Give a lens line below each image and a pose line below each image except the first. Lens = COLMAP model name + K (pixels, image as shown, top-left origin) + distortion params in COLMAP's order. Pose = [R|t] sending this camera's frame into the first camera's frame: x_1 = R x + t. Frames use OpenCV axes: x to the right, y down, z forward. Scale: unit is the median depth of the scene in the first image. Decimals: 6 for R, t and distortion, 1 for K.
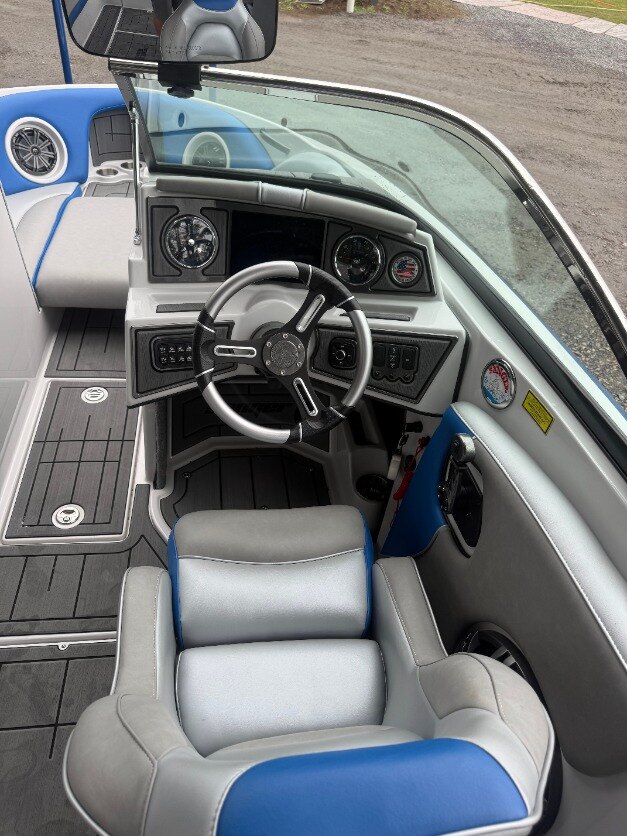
lens RADIAL K [[590.5, 0, 313.5], [0, 590.5, 418.0], [0, 0, 1]] dist [-0.000328, 0.001159]
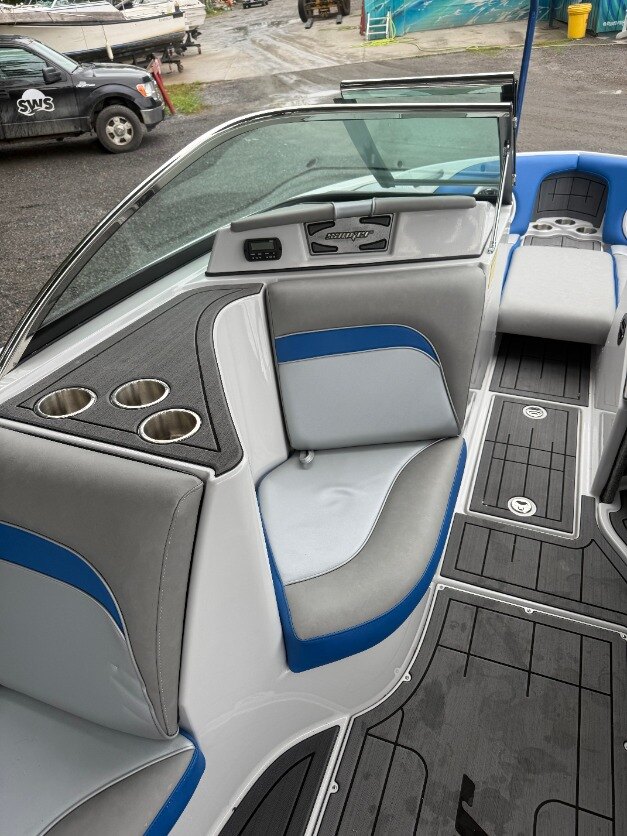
lens RADIAL K [[586.5, 0, 310.5], [0, 586.5, 414.7], [0, 0, 1]] dist [-0.002554, -0.005705]
pose [[0.867502, 0.157408, -0.471872, -0.230412], [-0.209745, 0.975910, -0.060055, 0.127949], [0.451051, 0.151071, 0.879620, -0.167815]]
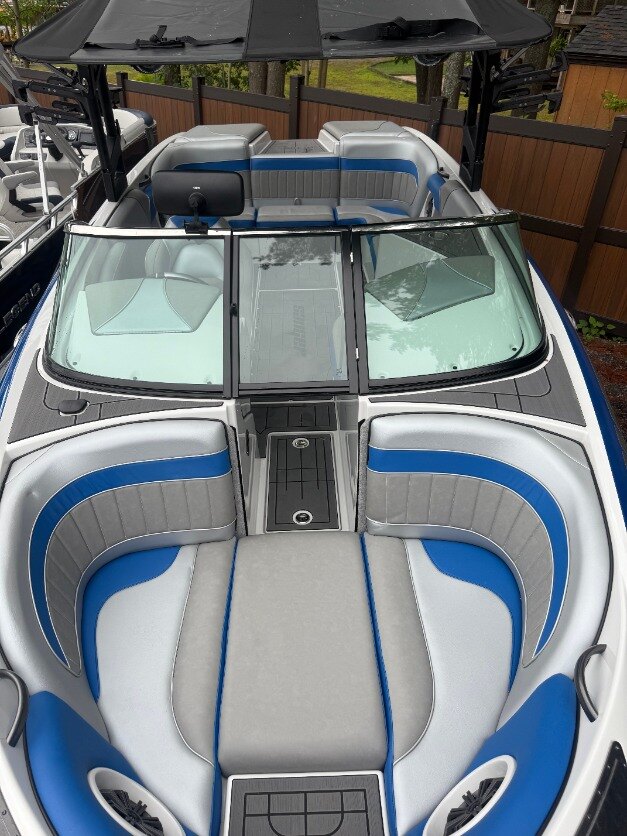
lens RADIAL K [[586.5, 0, 310.5], [0, 586.5, 414.7], [0, 0, 1]] dist [-0.002554, -0.005705]
pose [[-0.990270, -0.137388, 0.022147, -0.410325], [-0.002630, 0.177591, 0.984101, -1.371436], [-0.139137, 0.974467, -0.176225, 1.065881]]
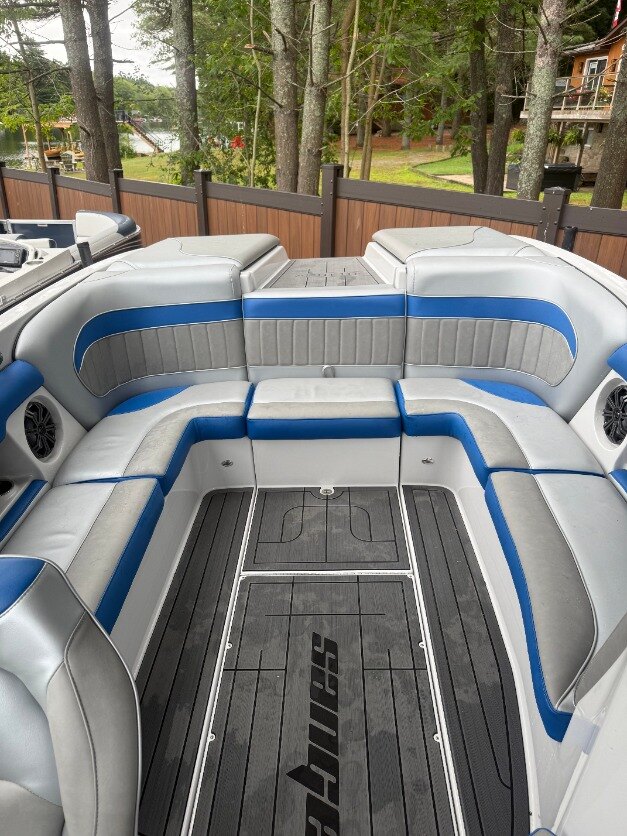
lens RADIAL K [[587.8, 0, 313.5], [0, 587.8, 418.0], [0, 0, 1]] dist [0.040323, -0.001282]
pose [[-0.984958, -0.140686, 0.100327, -0.291335], [0.051468, 0.315401, 0.947562, -0.315450], [-0.164952, 0.938472, -0.303416, 0.251518]]
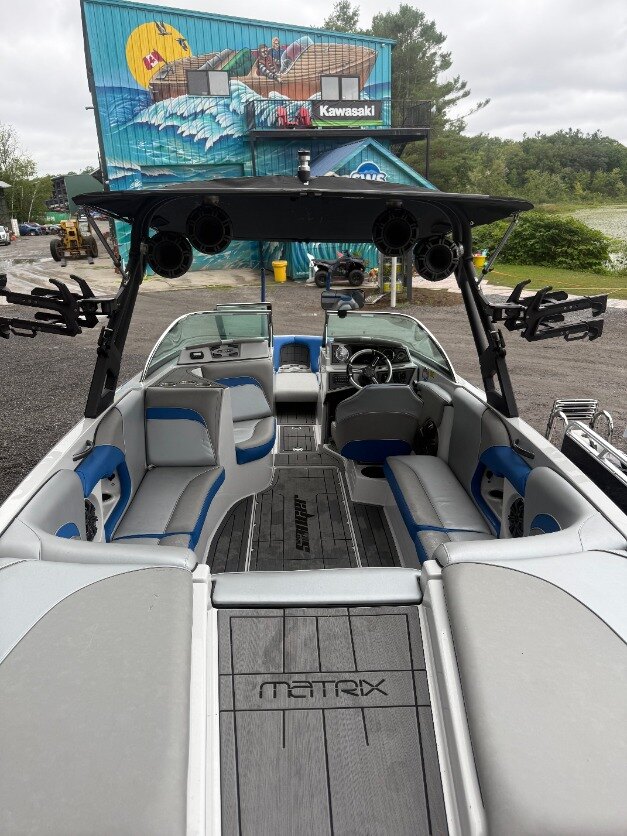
lens RADIAL K [[586.5, 0, 310.5], [0, 586.5, 414.7], [0, 0, 1]] dist [-0.002554, -0.005705]
pose [[0.991788, -0.068162, -0.108211, -0.021980], [0.016369, 0.906826, -0.421186, 1.077528], [0.126837, 0.415956, 0.900496, -1.469172]]
